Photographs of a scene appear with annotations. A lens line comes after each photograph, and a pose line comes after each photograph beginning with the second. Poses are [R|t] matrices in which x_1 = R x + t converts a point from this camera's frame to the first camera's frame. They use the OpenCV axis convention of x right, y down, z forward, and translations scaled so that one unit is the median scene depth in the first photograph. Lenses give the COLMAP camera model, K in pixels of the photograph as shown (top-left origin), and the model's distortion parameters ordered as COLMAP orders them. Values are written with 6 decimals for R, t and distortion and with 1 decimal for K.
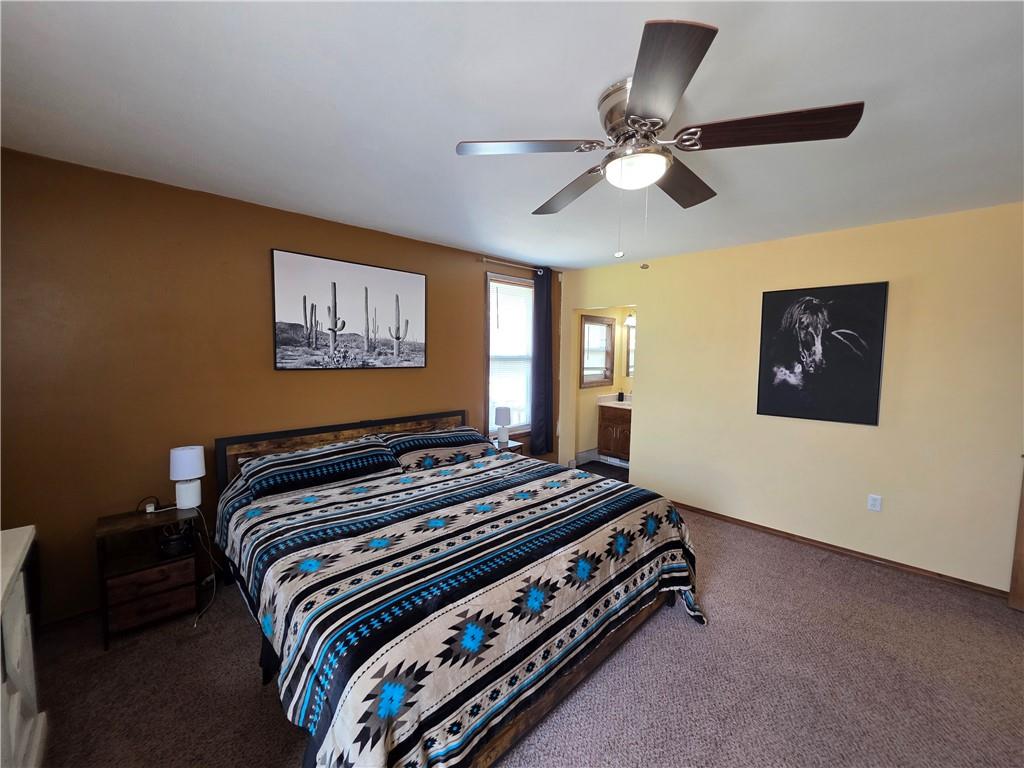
lens RADIAL K [[411.7, 0, 510.2], [0, 411.7, 386.1], [0, 0, 1]] dist [-0.000129, -0.000844]
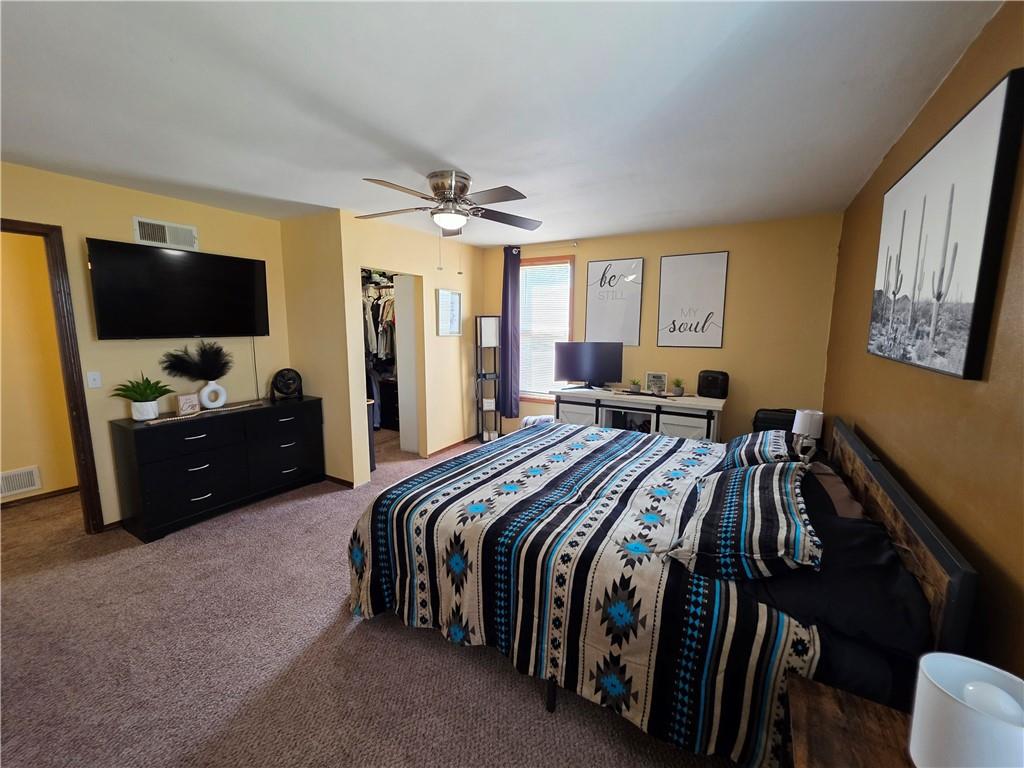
lens RADIAL K [[411.7, 0, 511.5], [0, 411.7, 383.2], [0, 0, 1]] dist [-0.000129, -0.000844]
pose [[-0.966325, 0.016670, -0.256784, 0.268751], [-0.041374, 0.974851, 0.218982, -0.119723], [0.253976, 0.222232, -0.941334, 1.482779]]
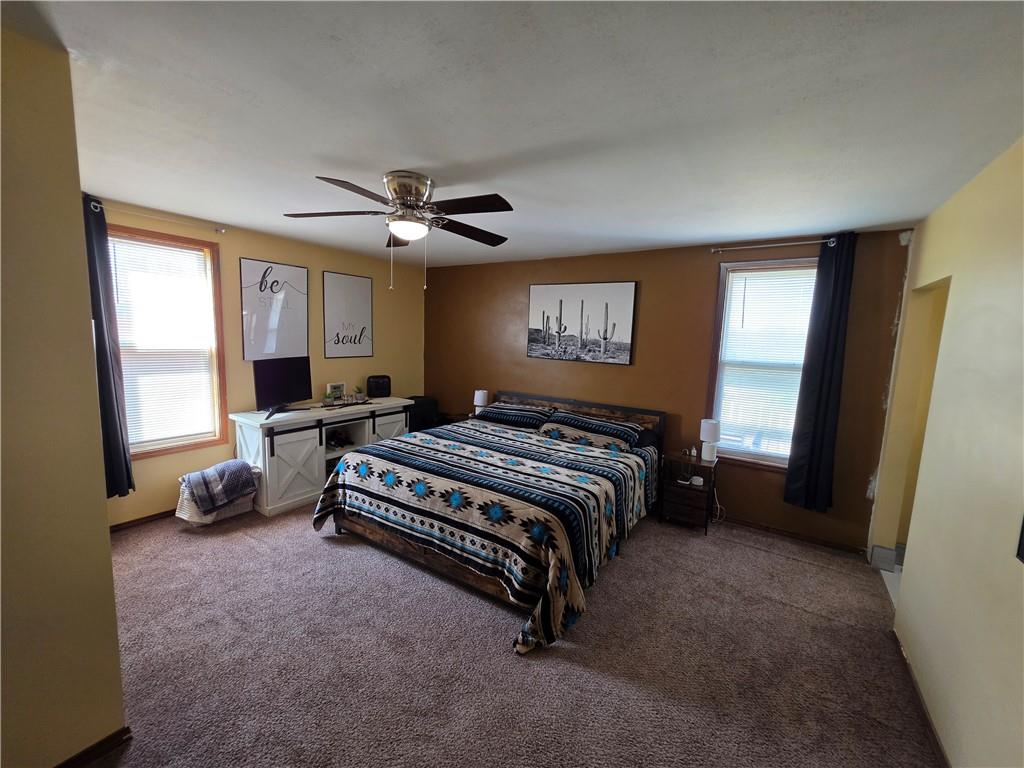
lens RADIAL K [[411.7, 0, 517.4], [0, 411.7, 382.6], [0, 0, 1]] dist [-0.000129, -0.000844]
pose [[0.207008, 0.110611, -0.972066, 0.996696], [-0.117514, 0.989206, 0.087536, -0.073477], [0.971256, 0.096111, 0.217772, 0.571160]]
